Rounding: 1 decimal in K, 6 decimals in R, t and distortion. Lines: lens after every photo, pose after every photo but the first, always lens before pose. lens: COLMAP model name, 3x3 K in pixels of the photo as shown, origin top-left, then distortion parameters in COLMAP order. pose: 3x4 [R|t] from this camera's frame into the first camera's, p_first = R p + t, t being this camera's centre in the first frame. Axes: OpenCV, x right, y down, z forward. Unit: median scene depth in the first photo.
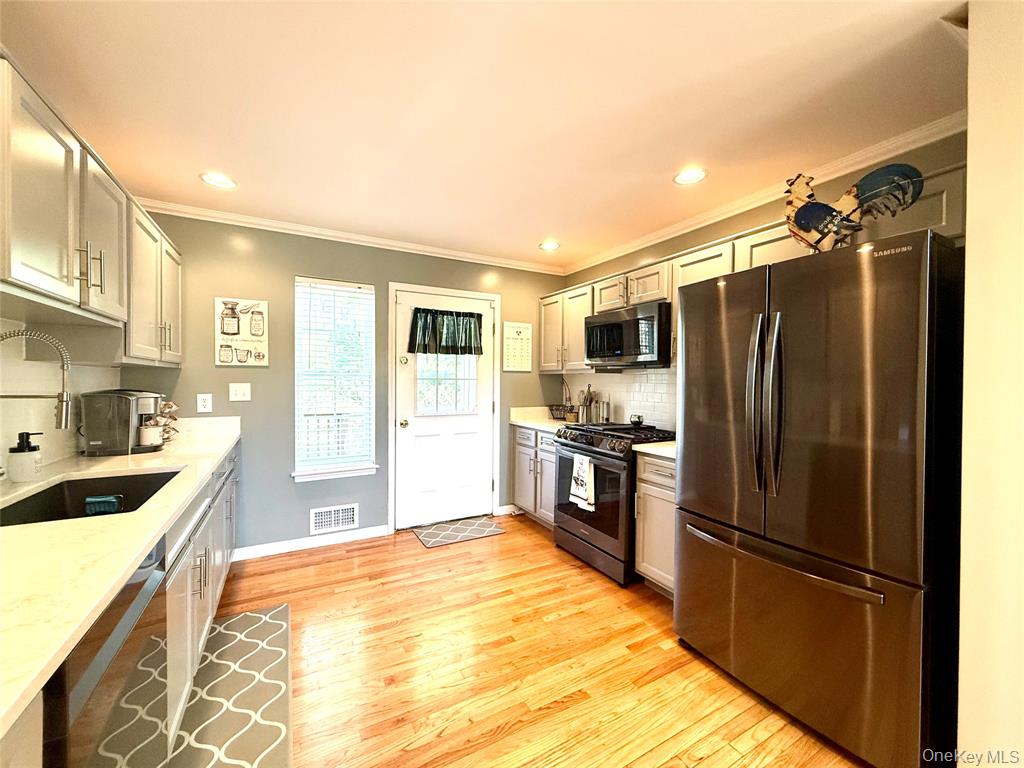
lens RADIAL K [[405.8, 0, 512.0], [0, 405.8, 384.0], [0, 0, 1]] dist [0.001711, -0.000055]
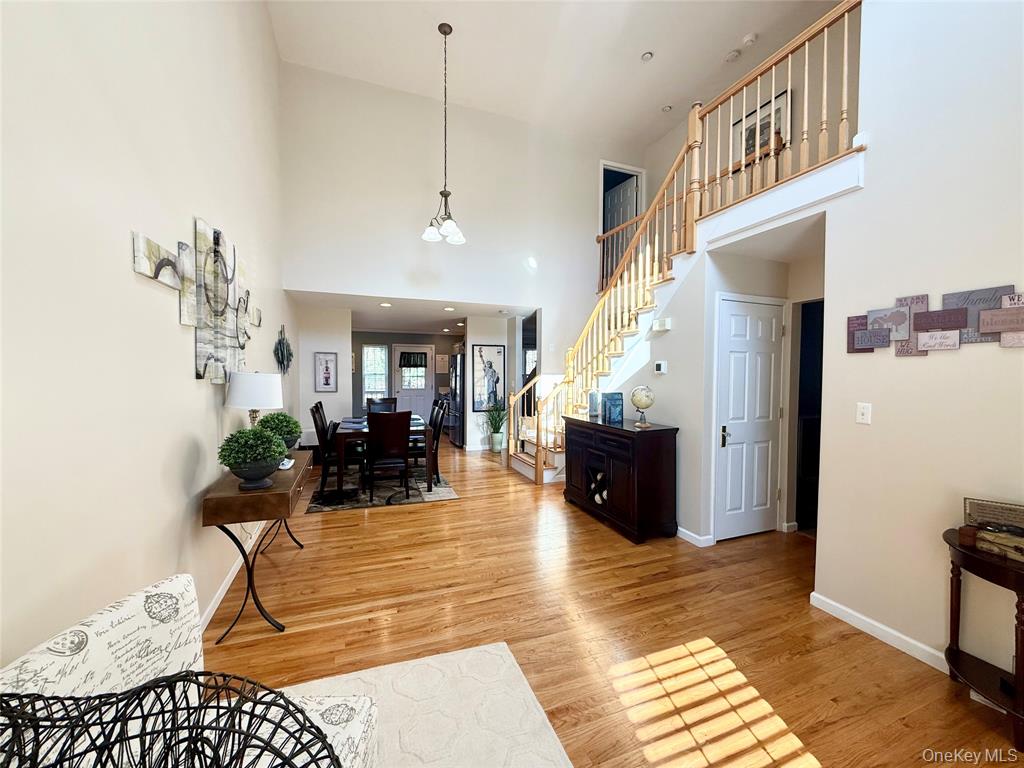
lens RADIAL K [[405.8, 0, 512.0], [0, 405.8, 384.0], [0, 0, 1]] dist [0.001711, -0.000055]
pose [[0.990784, 0.000604, -0.135453, 0.928385], [0.001555, 0.999873, 0.015836, -0.002818], [0.135445, -0.015900, 0.990657, -1.752577]]
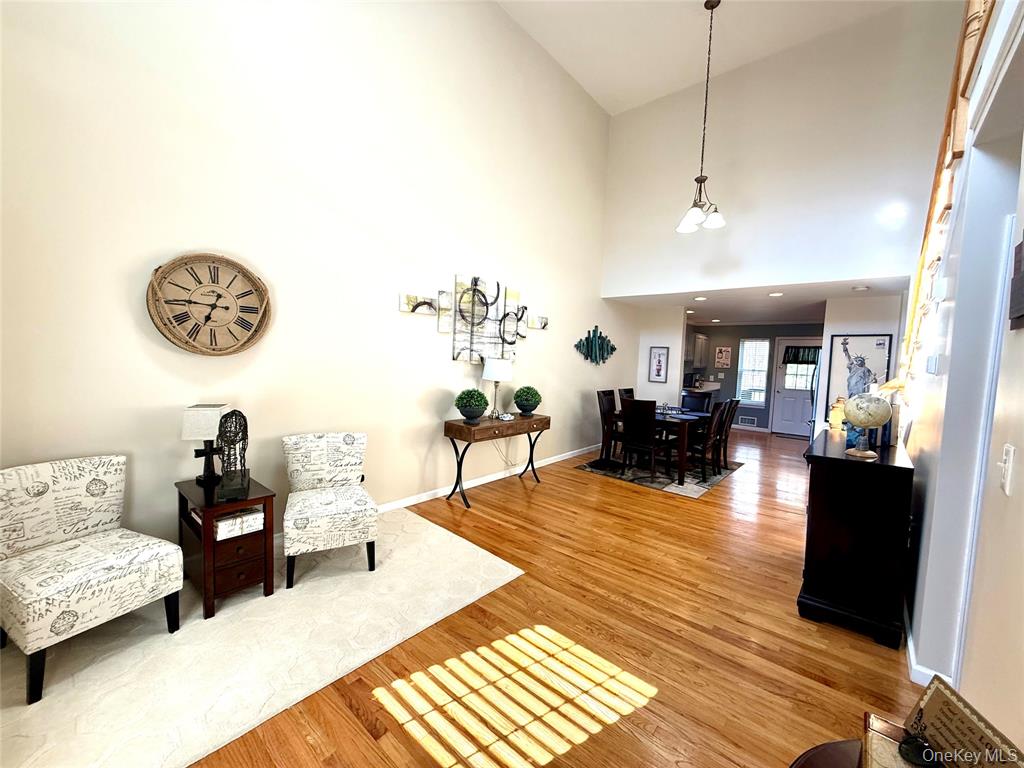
lens RADIAL K [[405.8, 0, 512.0], [0, 405.8, 384.0], [0, 0, 1]] dist [0.001711, -0.000055]
pose [[0.346277, 0.064488, -0.935913, 1.531760], [-0.047583, 0.997558, 0.051130, -0.000727], [0.936925, 0.026829, 0.348500, -1.454567]]
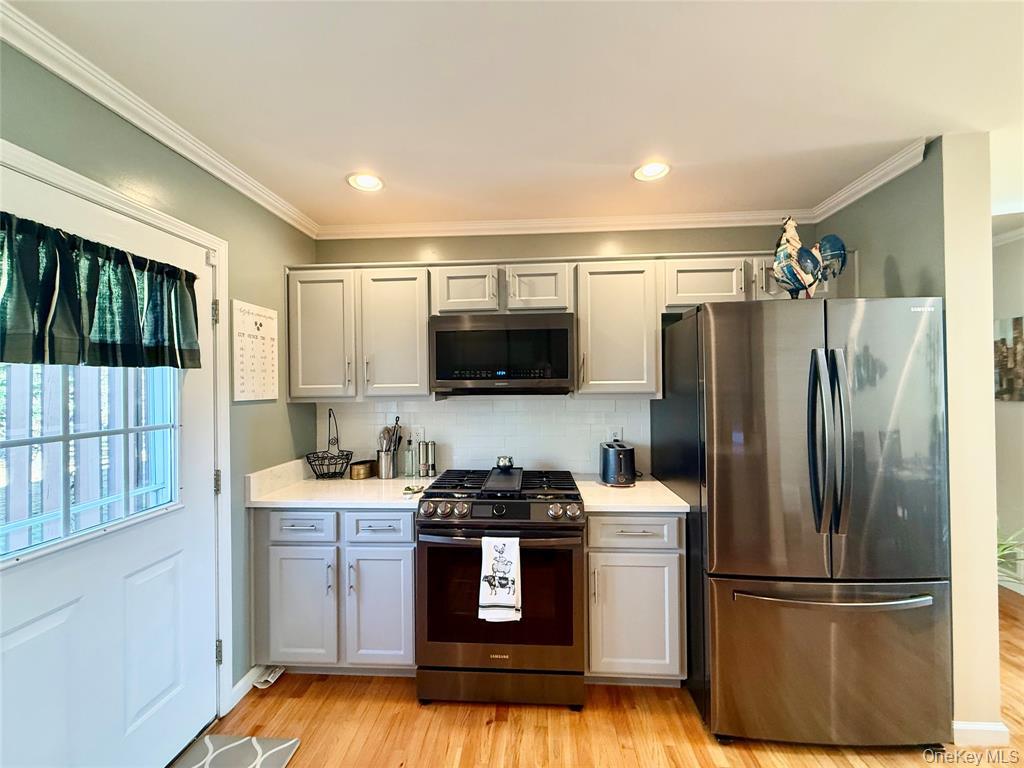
lens RADIAL K [[405.8, 0, 512.0], [0, 405.8, 384.0], [0, 0, 1]] dist [0.001711, -0.000055]
pose [[0.537626, -0.012403, 0.843092, -0.279706], [0.025296, 0.999679, -0.001425, -0.049442], [-0.842804, 0.022093, 0.537767, 0.519236]]
